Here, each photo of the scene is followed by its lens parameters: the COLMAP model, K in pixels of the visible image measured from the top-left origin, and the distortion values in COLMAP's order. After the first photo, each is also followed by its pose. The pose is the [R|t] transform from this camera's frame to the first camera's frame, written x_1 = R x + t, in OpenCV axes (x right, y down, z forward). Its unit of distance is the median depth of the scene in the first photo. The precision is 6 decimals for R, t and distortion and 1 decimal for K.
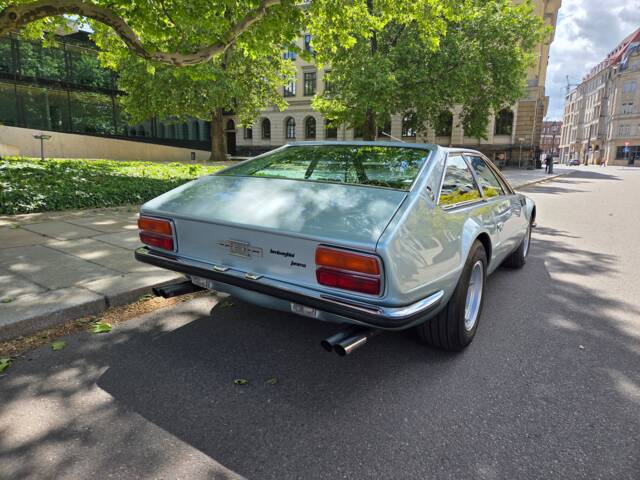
lens RADIAL K [[419.6, 0, 320.8], [0, 419.6, 232.4], [0, 0, 1]] dist [0.066006, -0.058293]
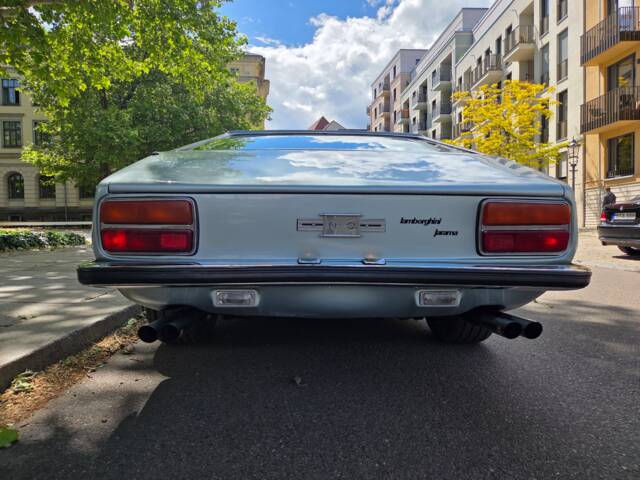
lens RADIAL K [[419.6, 0, 320.8], [0, 419.6, 232.4], [0, 0, 1]] dist [0.066006, -0.058293]
pose [[0.815029, -0.042478, 0.577861, -0.092018], [0.128566, 0.985706, -0.108874, 0.017757], [-0.564976, 0.163029, 0.808841, 0.072589]]
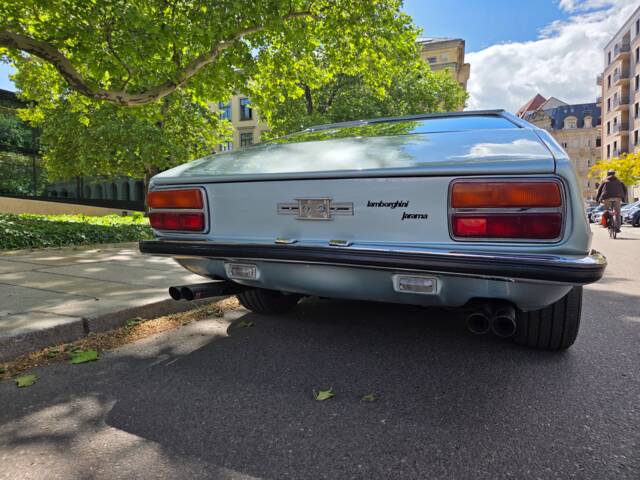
lens RADIAL K [[422.9, 0, 318.5], [0, 422.9, 233.3], [0, 0, 1]] dist [0.048854, -0.038025]
pose [[0.988467, -0.034443, 0.147466, -0.044893], [0.054701, 0.989252, -0.135606, 0.026997], [-0.141211, 0.142108, 0.979727, 0.044077]]
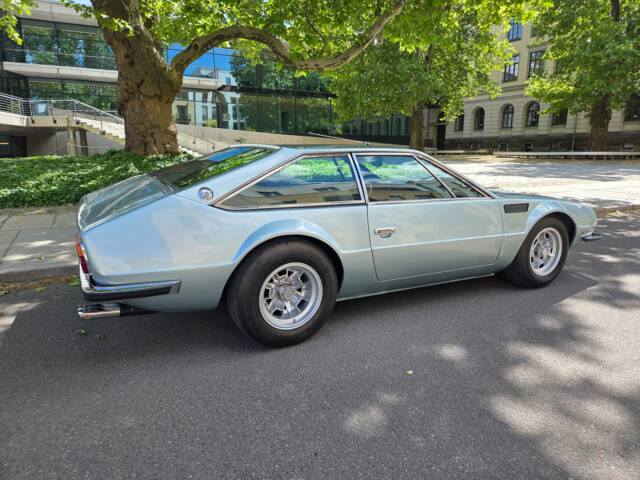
lens RADIAL K [[422.0, 0, 320.0], [0, 422.0, 240.0], [0, 0, 1]] dist [0.064658, -0.057101]
pose [[0.870923, 0.080939, -0.484709, 0.165521], [-0.066326, 0.996678, 0.047255, -0.007518], [0.486924, -0.009007, 0.873398, 0.028941]]
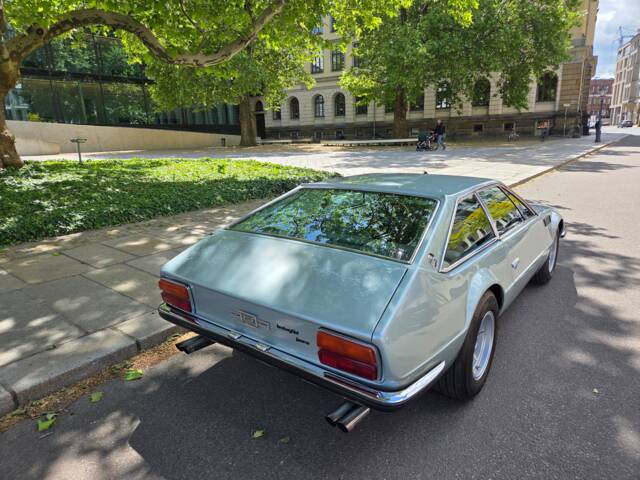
lens RADIAL K [[422.0, 0, 320.0], [0, 422.0, 240.0], [0, 0, 1]] dist [0.064658, -0.057101]
pose [[0.996026, -0.029961, -0.083869, 0.012107], [0.036032, 0.996765, 0.071835, -0.035058], [0.081445, -0.074571, 0.993884, -0.005015]]
